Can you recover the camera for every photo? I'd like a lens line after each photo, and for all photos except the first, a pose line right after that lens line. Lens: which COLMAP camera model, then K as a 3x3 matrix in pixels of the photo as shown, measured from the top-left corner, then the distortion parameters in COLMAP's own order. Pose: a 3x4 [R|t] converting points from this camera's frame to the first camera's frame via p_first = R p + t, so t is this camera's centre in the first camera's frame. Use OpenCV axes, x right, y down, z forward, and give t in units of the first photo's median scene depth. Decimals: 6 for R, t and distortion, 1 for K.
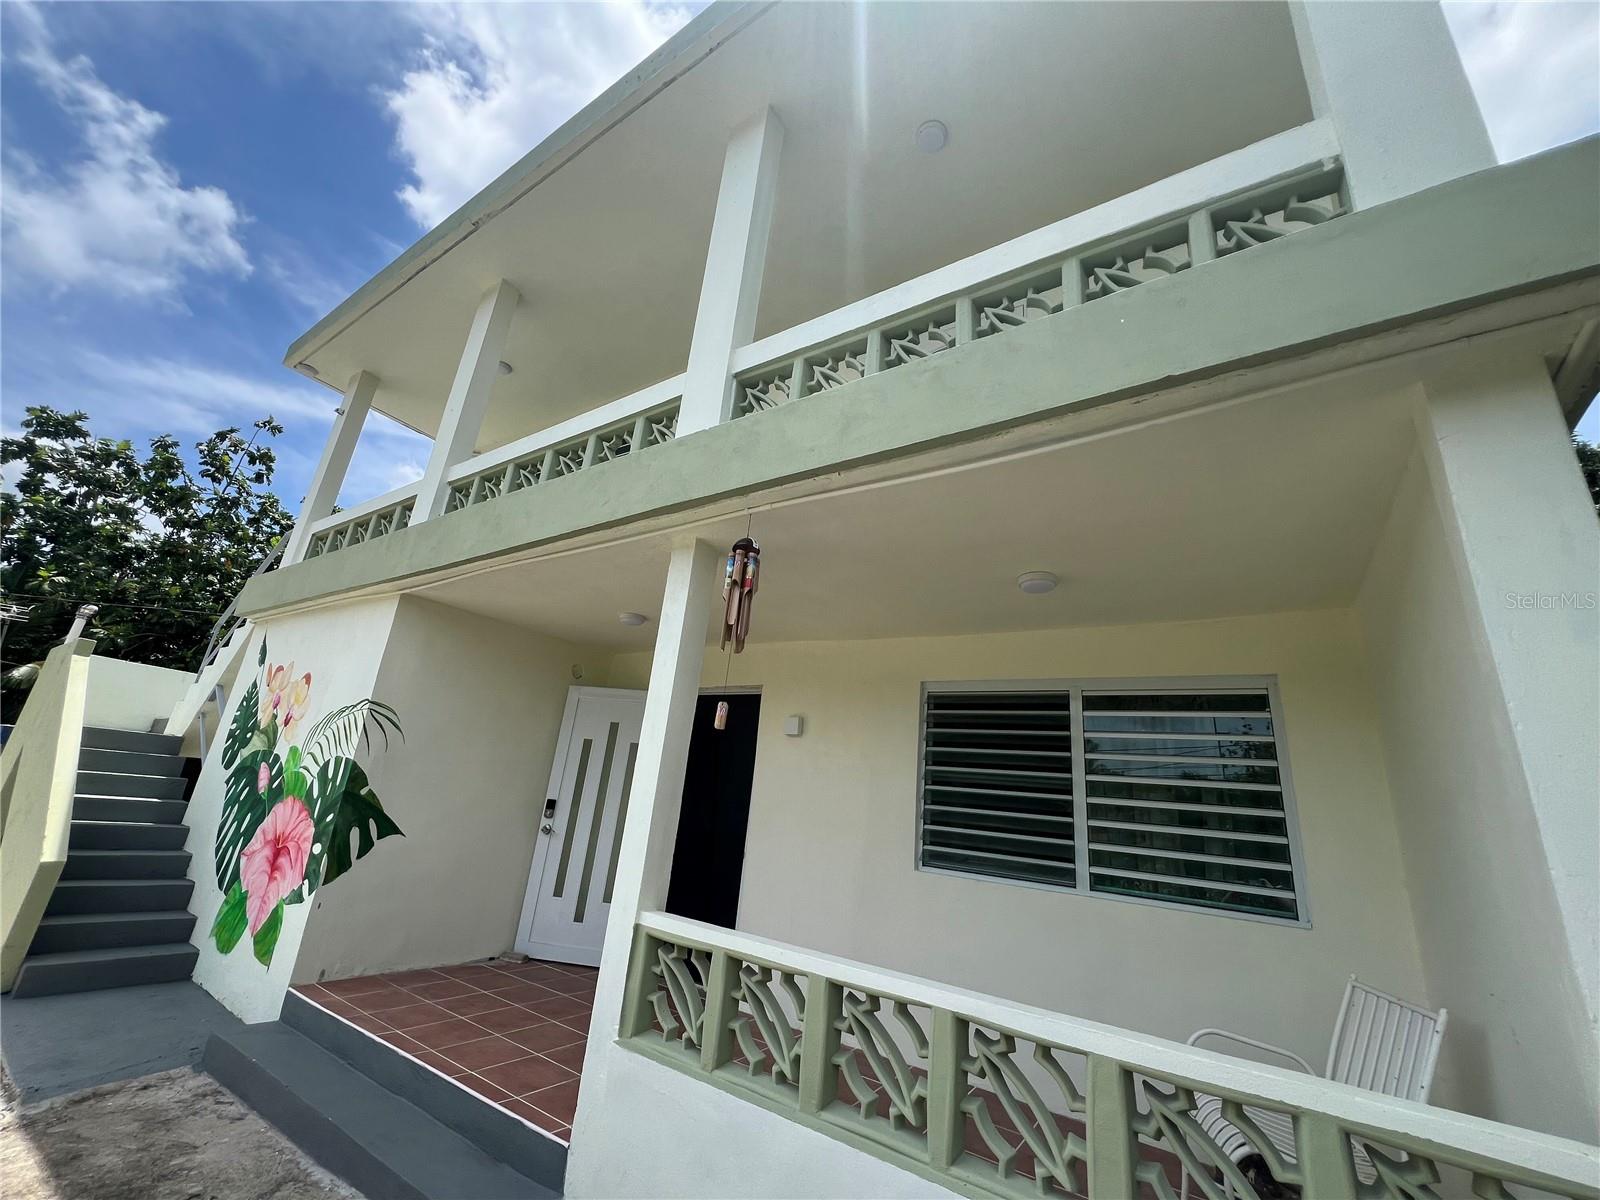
lens RADIAL K [[624.6, 0, 807.9], [0, 624.6, 600.7], [0, 0, 1]] dist [-0.014787, -0.000019]
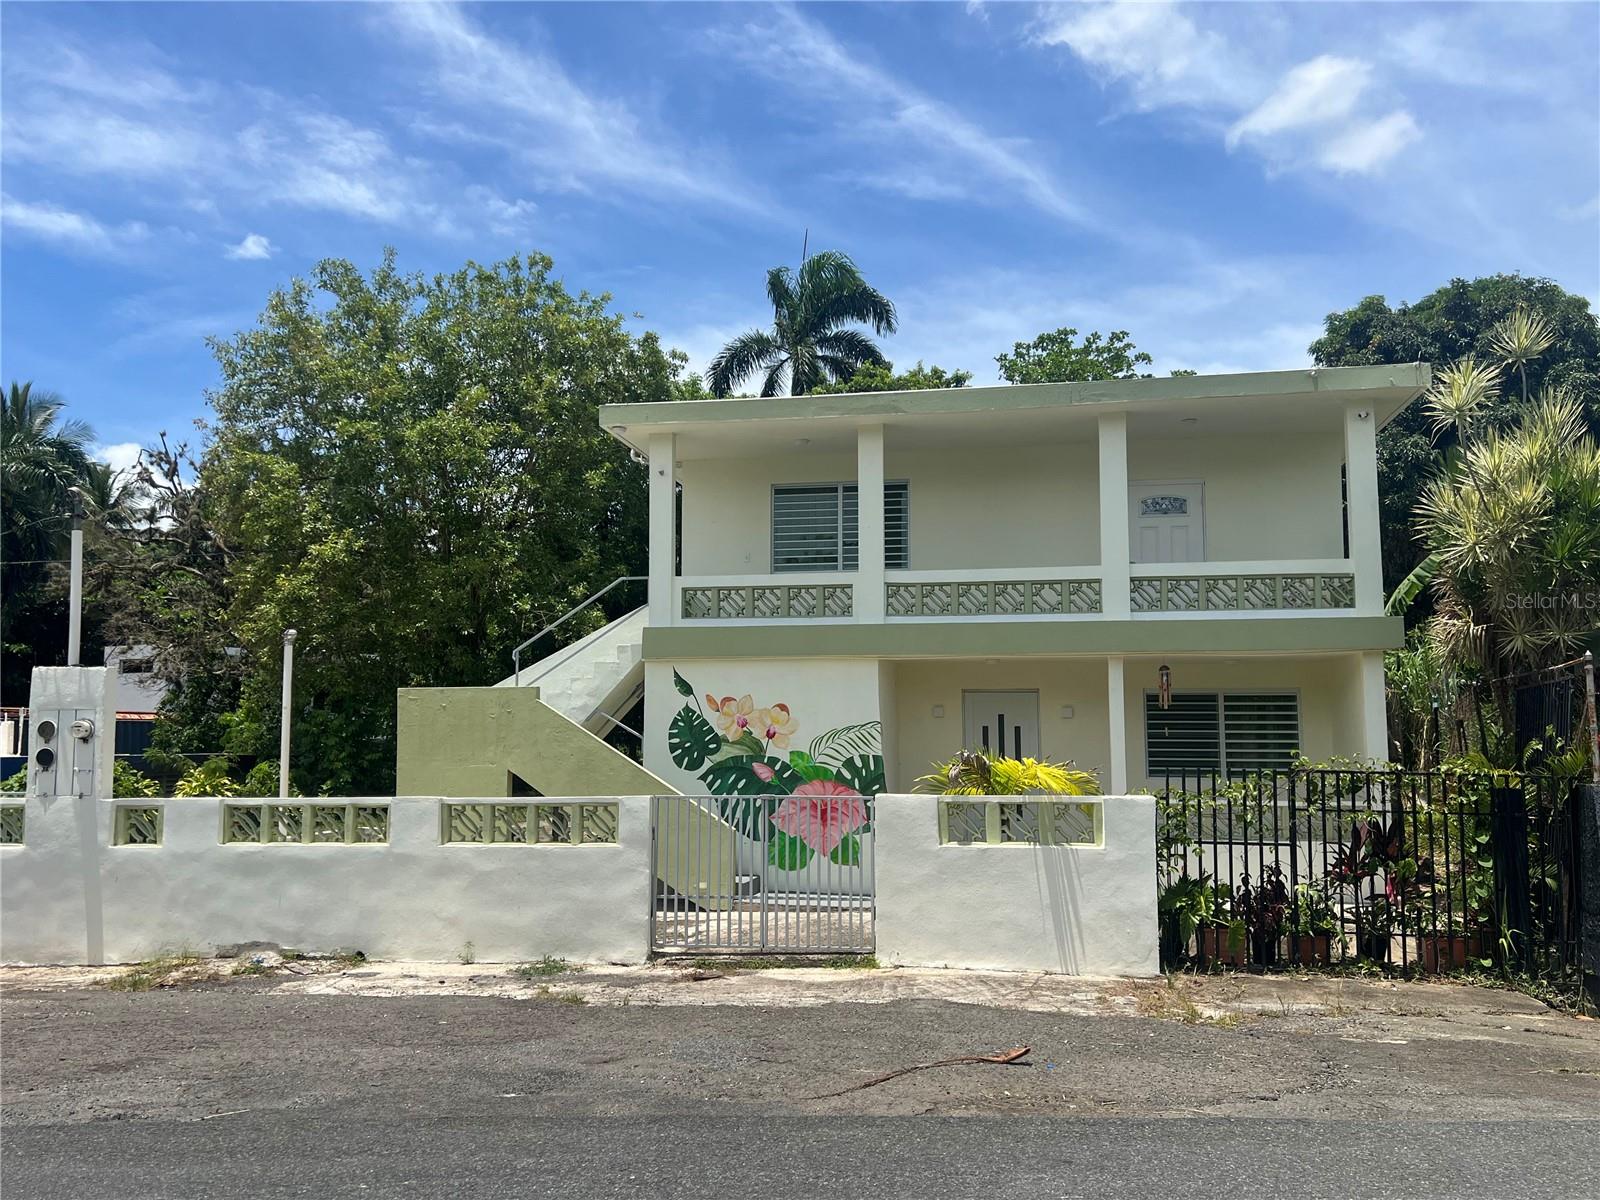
lens RADIAL K [[1326.3, 0, 793.1], [0, 1326.3, 602.2], [0, 0, 1]] dist [0.116546, -0.257544]
pose [[0.922170, -0.055096, 0.382841, -0.489297], [-0.035986, 0.973288, 0.226748, -0.210572], [-0.385108, -0.222877, 0.895555, -0.456517]]
